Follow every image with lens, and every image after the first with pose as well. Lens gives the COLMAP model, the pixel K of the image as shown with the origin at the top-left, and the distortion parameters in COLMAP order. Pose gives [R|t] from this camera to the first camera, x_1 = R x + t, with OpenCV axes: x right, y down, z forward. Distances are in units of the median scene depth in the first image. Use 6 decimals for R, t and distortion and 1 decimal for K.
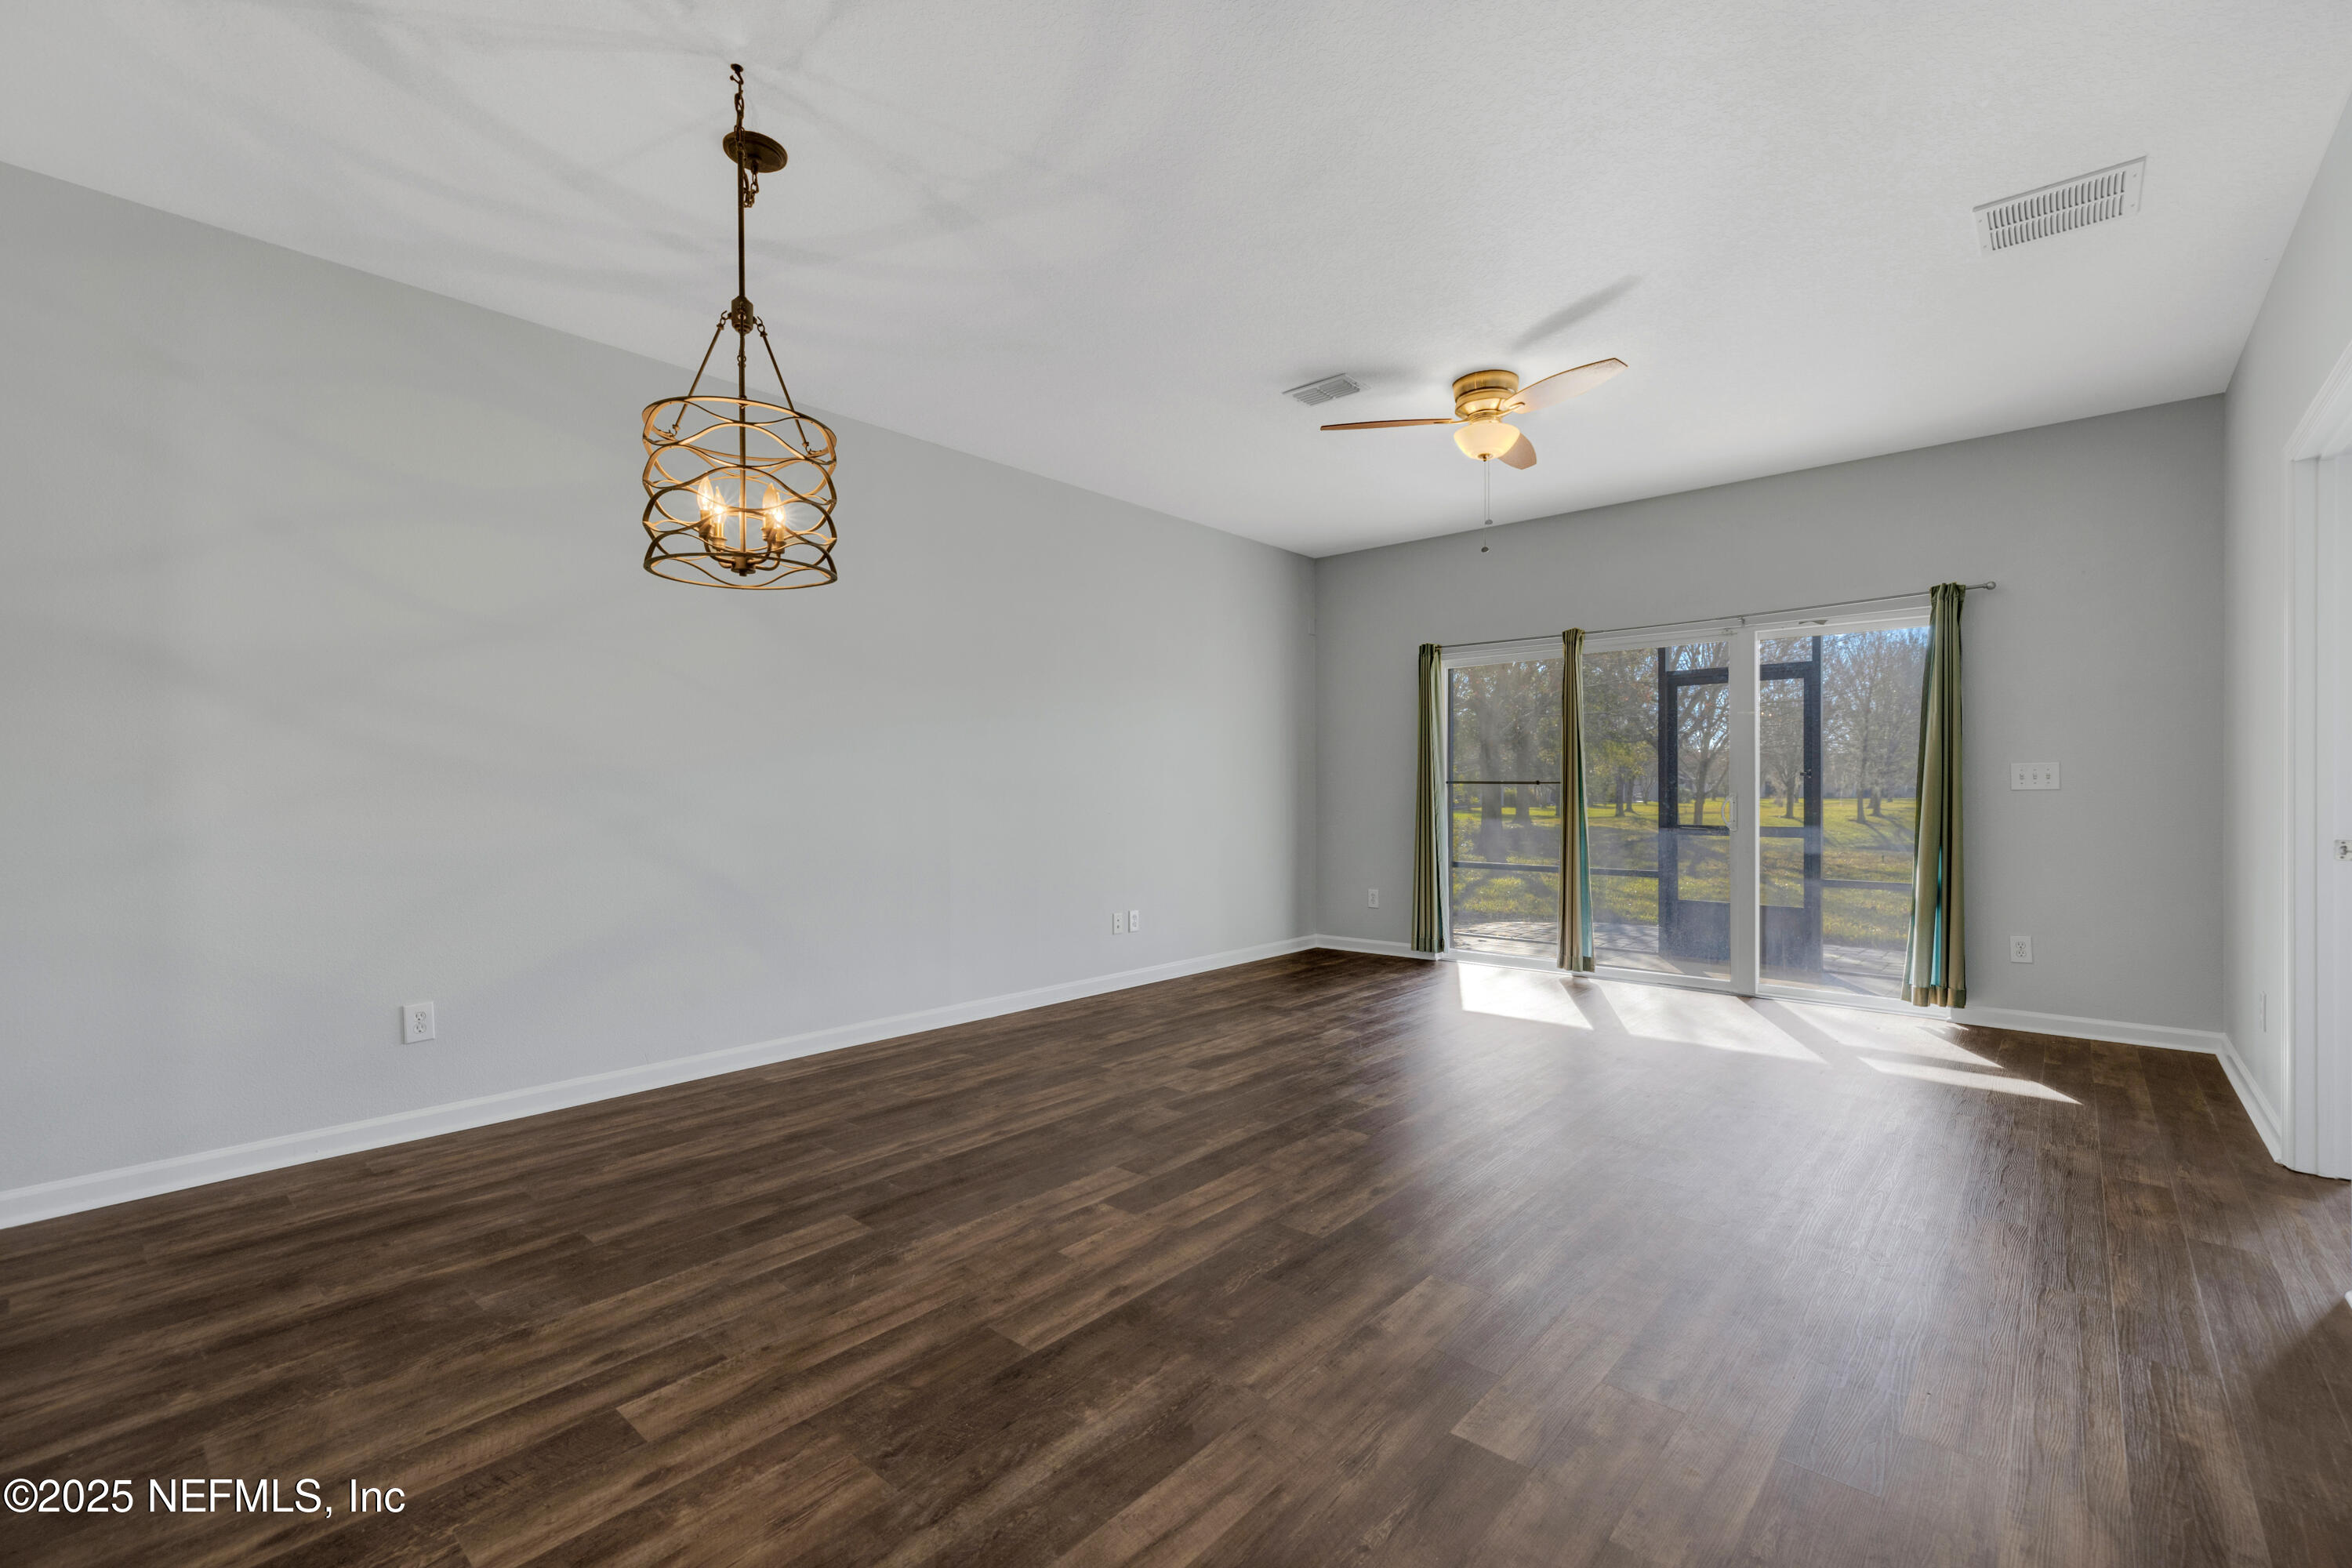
lens RADIAL K [[1012.2, 0, 1165.3], [0, 1012.2, 789.5], [0, 0, 1]] dist [0.002150, -0.000405]
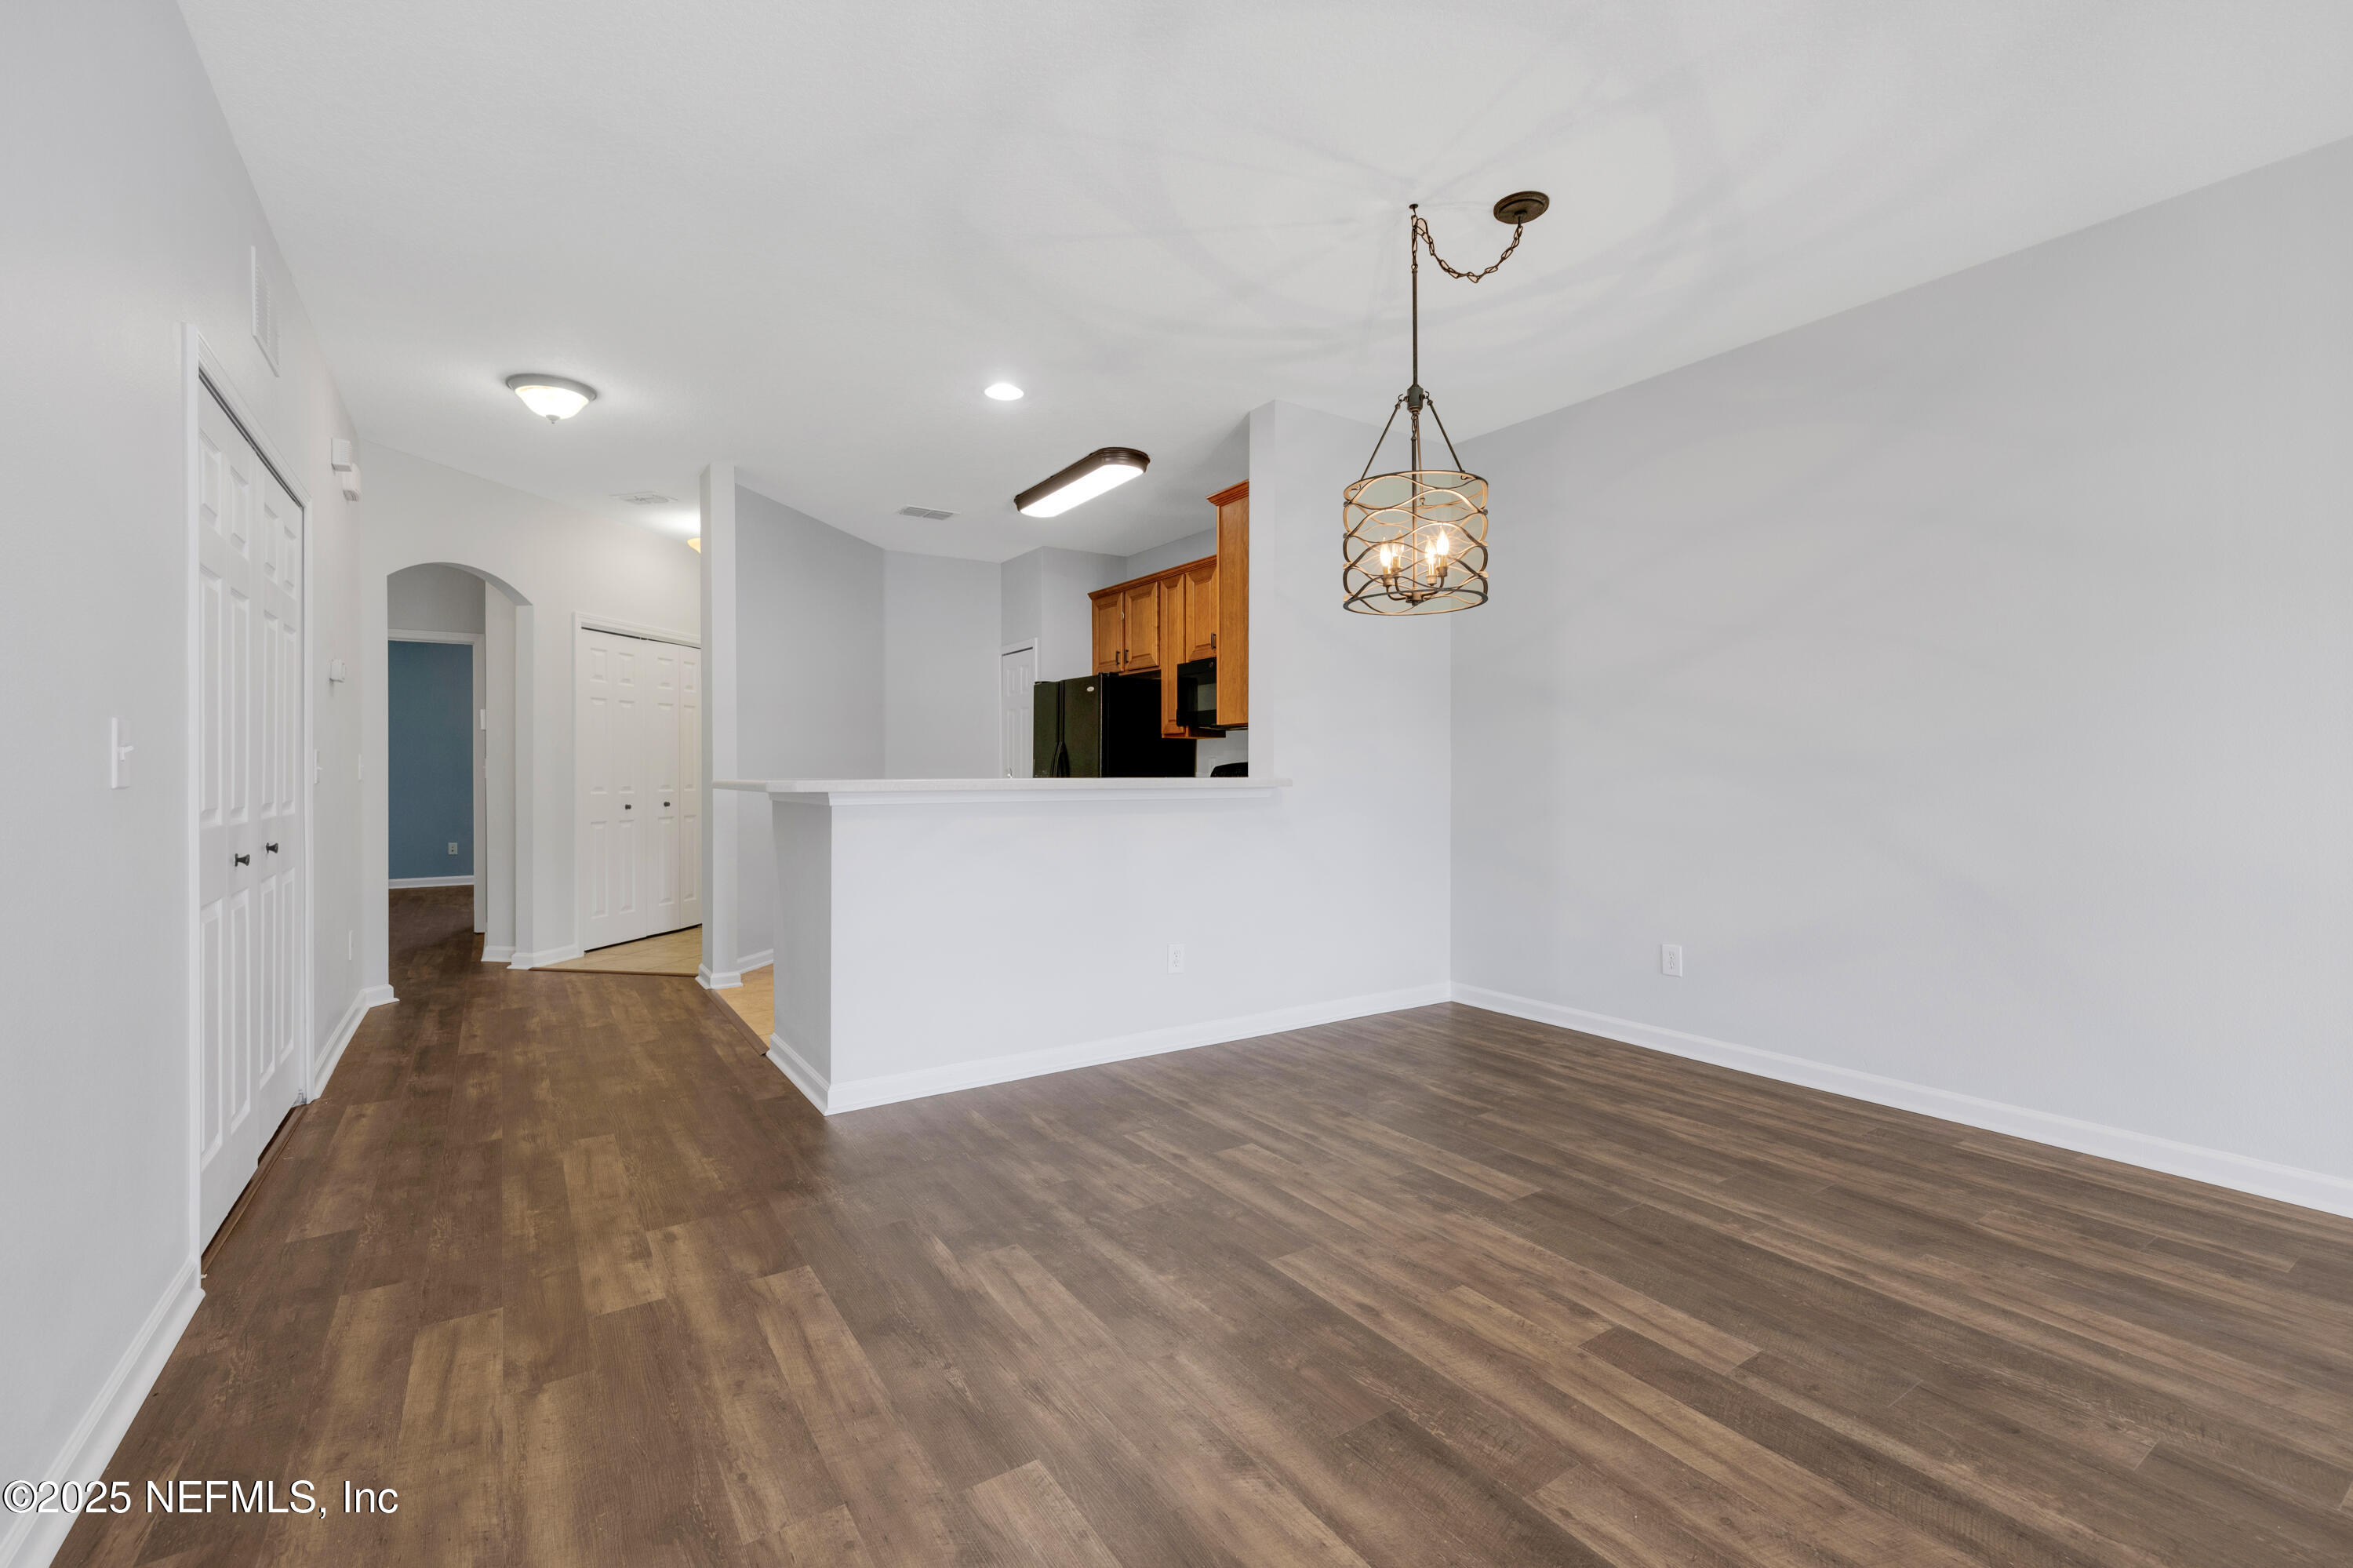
lens RADIAL K [[1012.7, 0, 1173.4], [0, 1012.7, 782.2], [0, 0, 1]] dist [0.002150, -0.000405]
pose [[-0.249171, 0.013037, -0.968372, 0.712324], [-0.001025, 0.999905, 0.013726, -0.004247], [0.968459, 0.004413, -0.249134, 0.836537]]
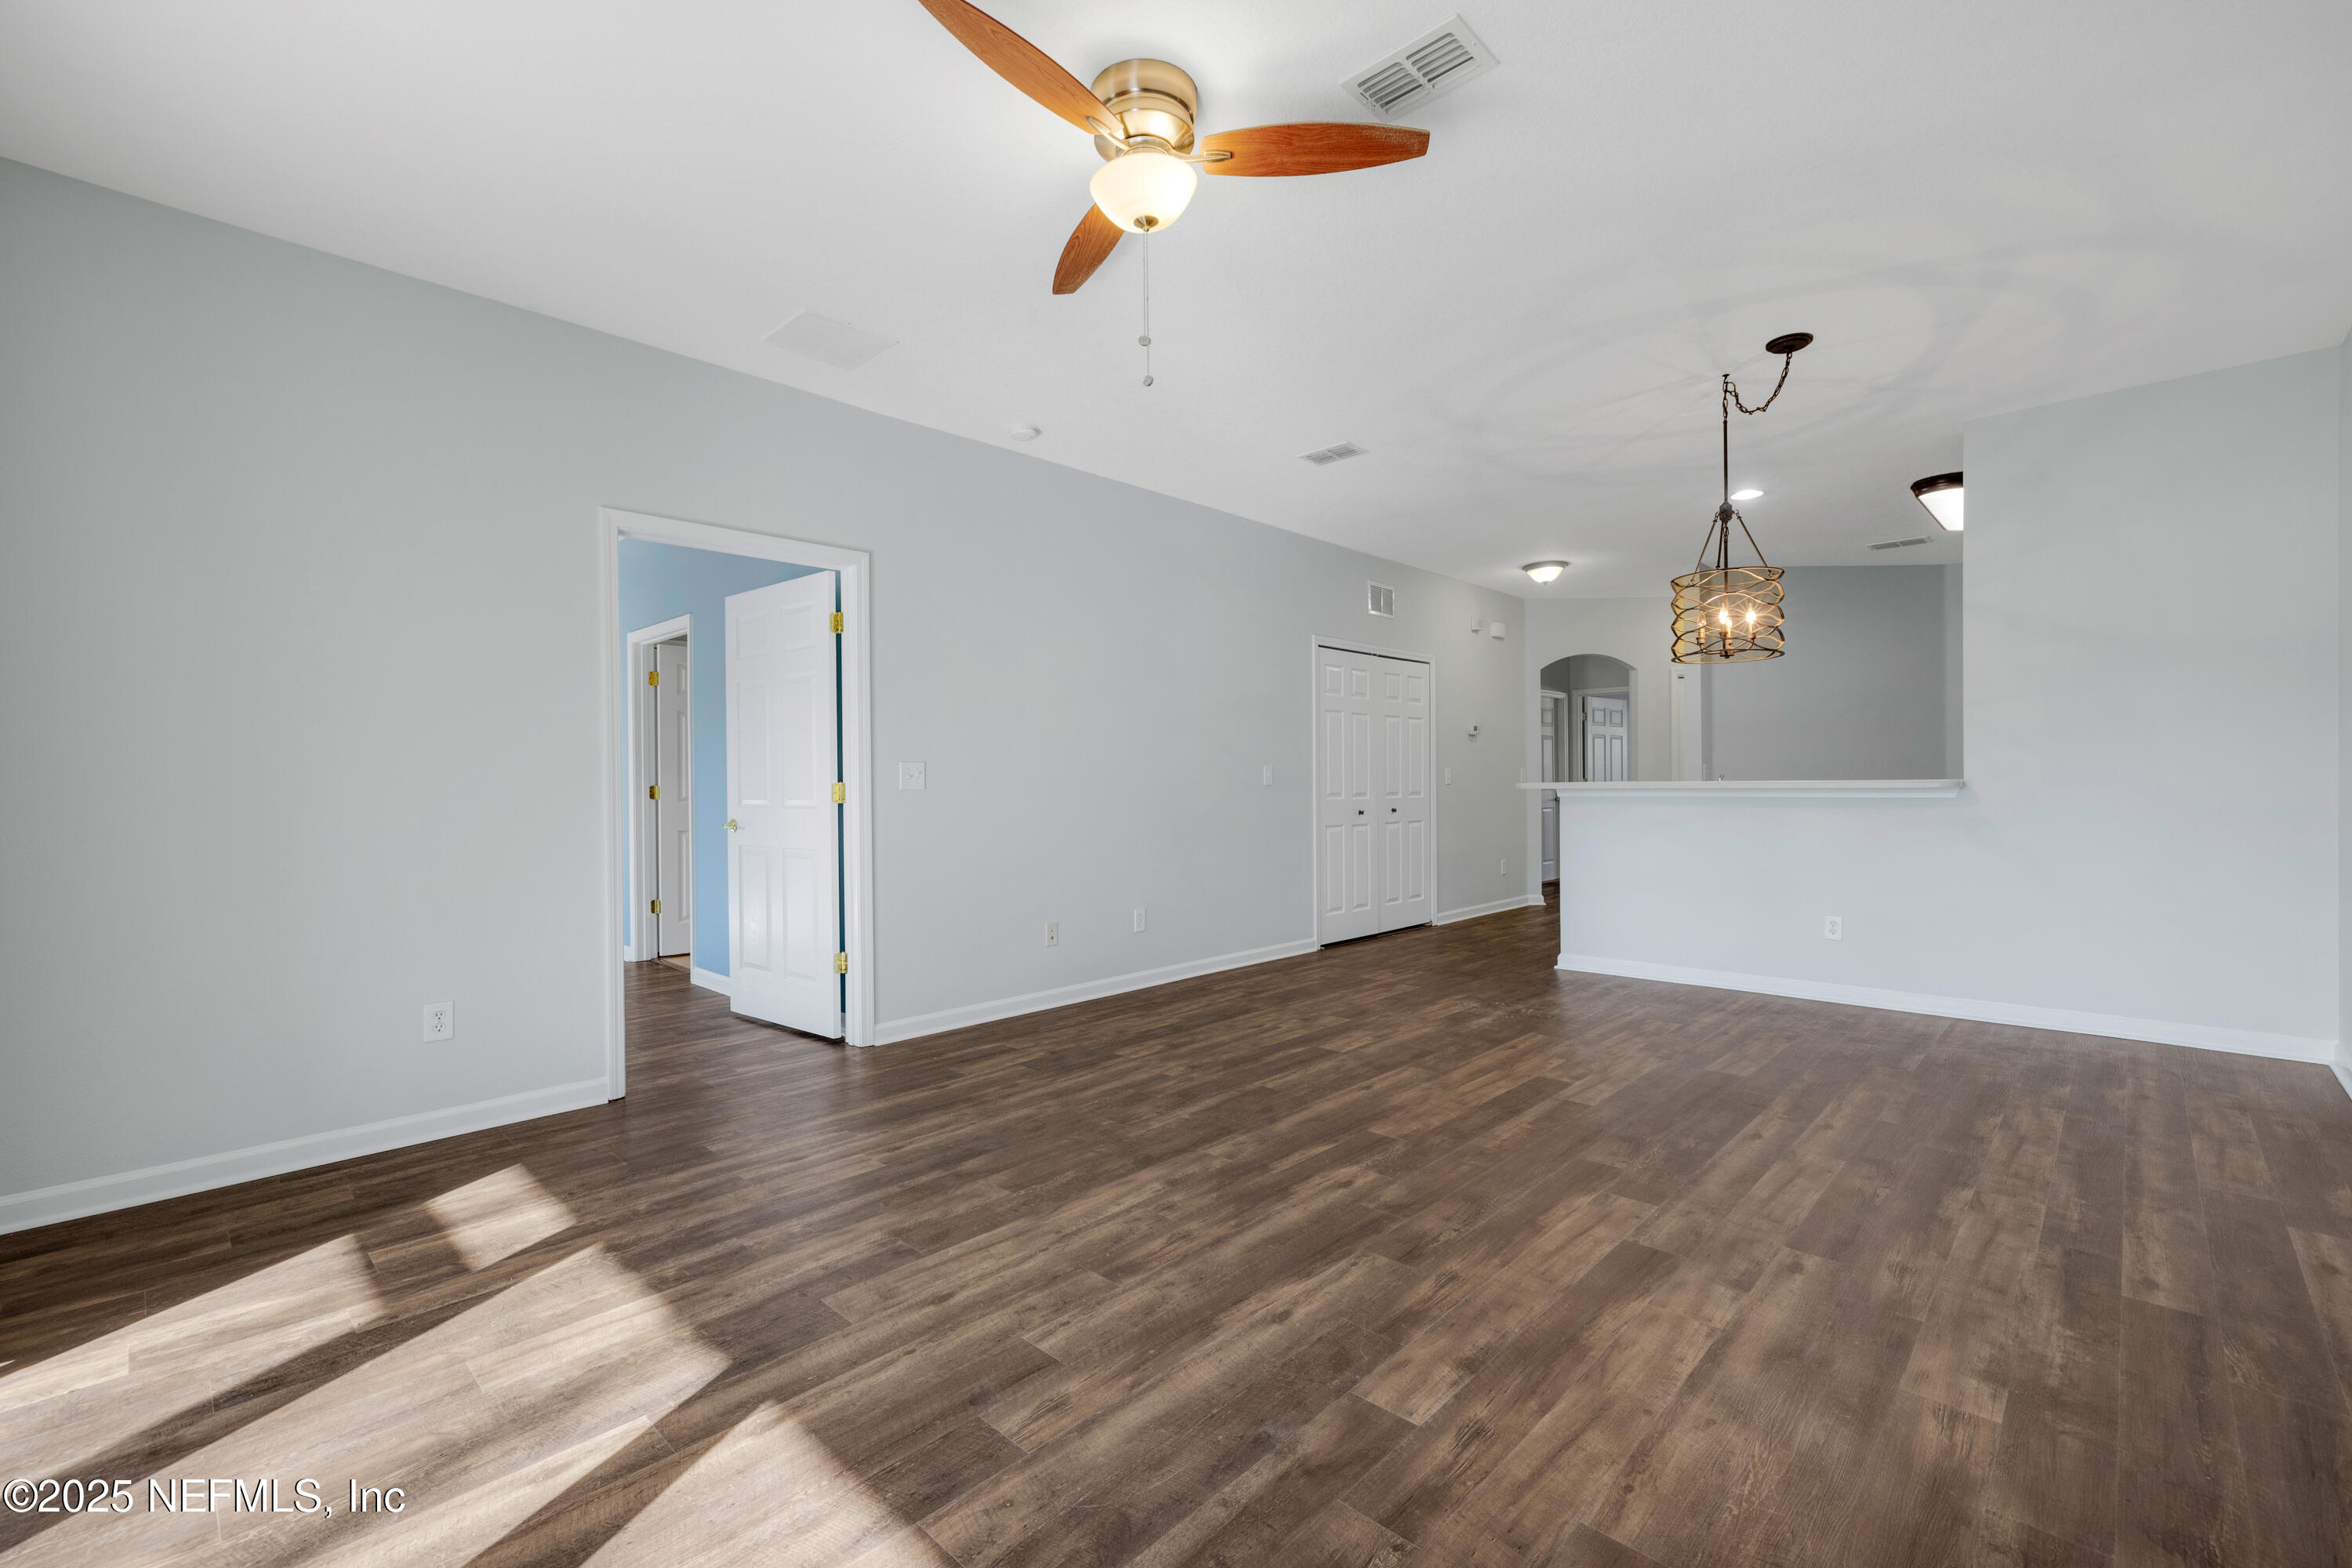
lens RADIAL K [[1012.2, 0, 1179.8], [0, 1012.2, 790.5], [0, 0, 1]] dist [0.002150, -0.000405]
pose [[-0.999688, 0.009685, 0.023032, 0.411424], [0.009936, 0.999893, 0.010773, -0.003415], [-0.022925, 0.010998, -0.999677, 2.277870]]
